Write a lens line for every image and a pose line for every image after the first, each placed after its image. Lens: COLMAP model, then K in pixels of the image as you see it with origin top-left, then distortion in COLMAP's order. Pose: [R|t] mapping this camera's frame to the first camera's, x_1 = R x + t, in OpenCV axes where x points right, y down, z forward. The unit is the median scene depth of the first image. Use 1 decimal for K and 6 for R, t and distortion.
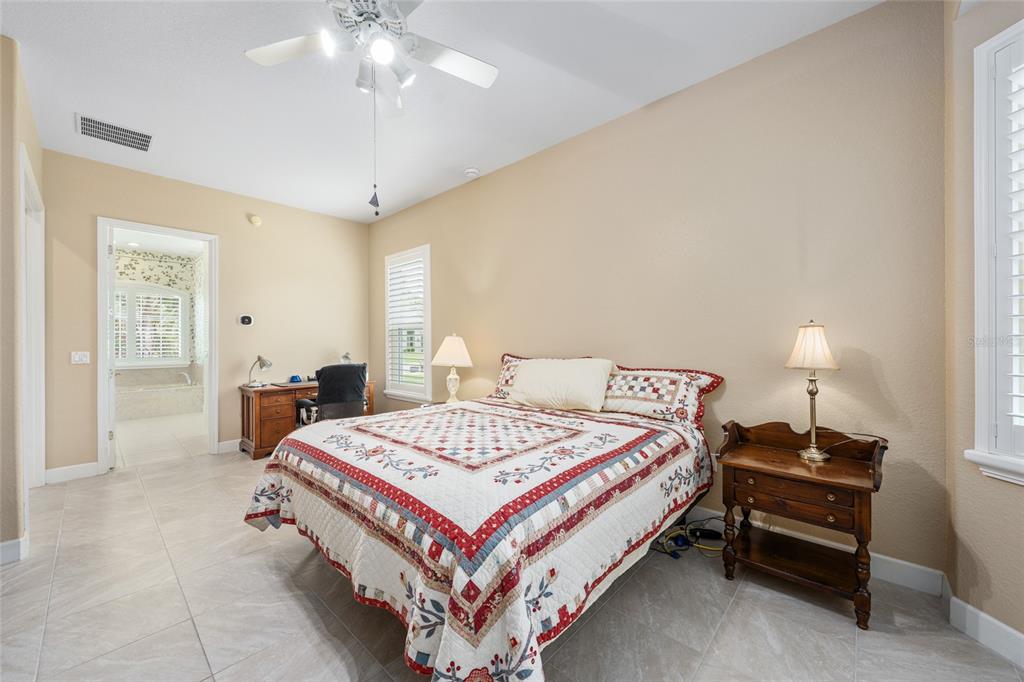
lens RADIAL K [[373.8, 0, 512.7], [0, 373.8, 341.8], [0, 0, 1]] dist [-0.000358, -0.000198]
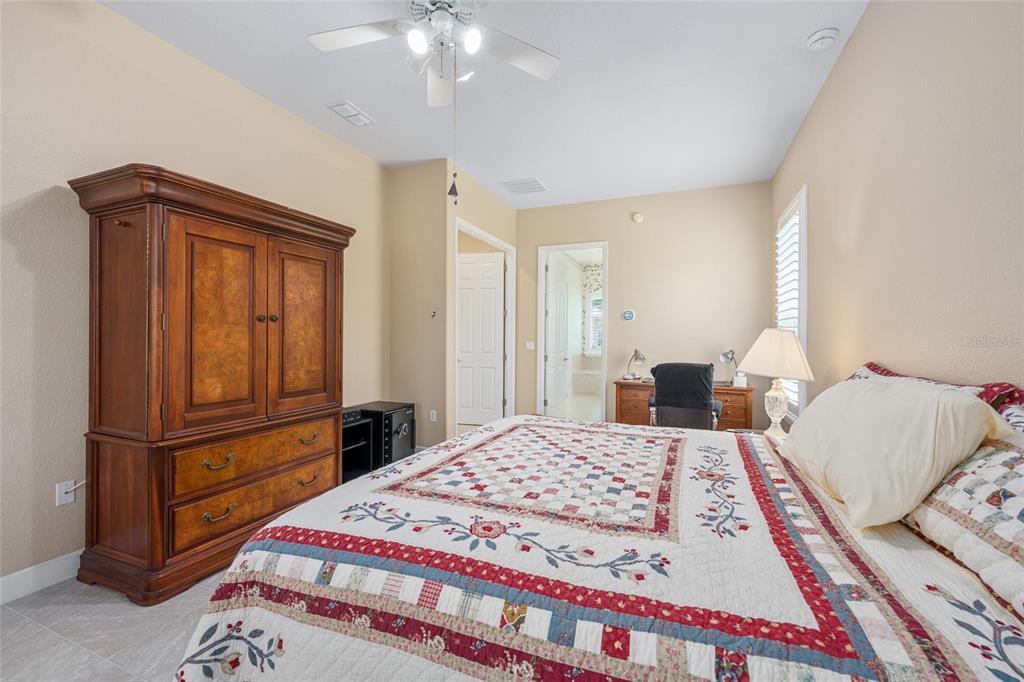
lens RADIAL K [[415.8, 0, 518.9], [0, 415.8, 336.7], [0, 0, 1]] dist [-0.000233, -0.000111]
pose [[0.360223, 0.008085, -0.932831, 0.763330], [-0.008141, 0.999952, 0.005523, -0.003949], [0.932831, 0.005605, 0.360271, 0.833139]]
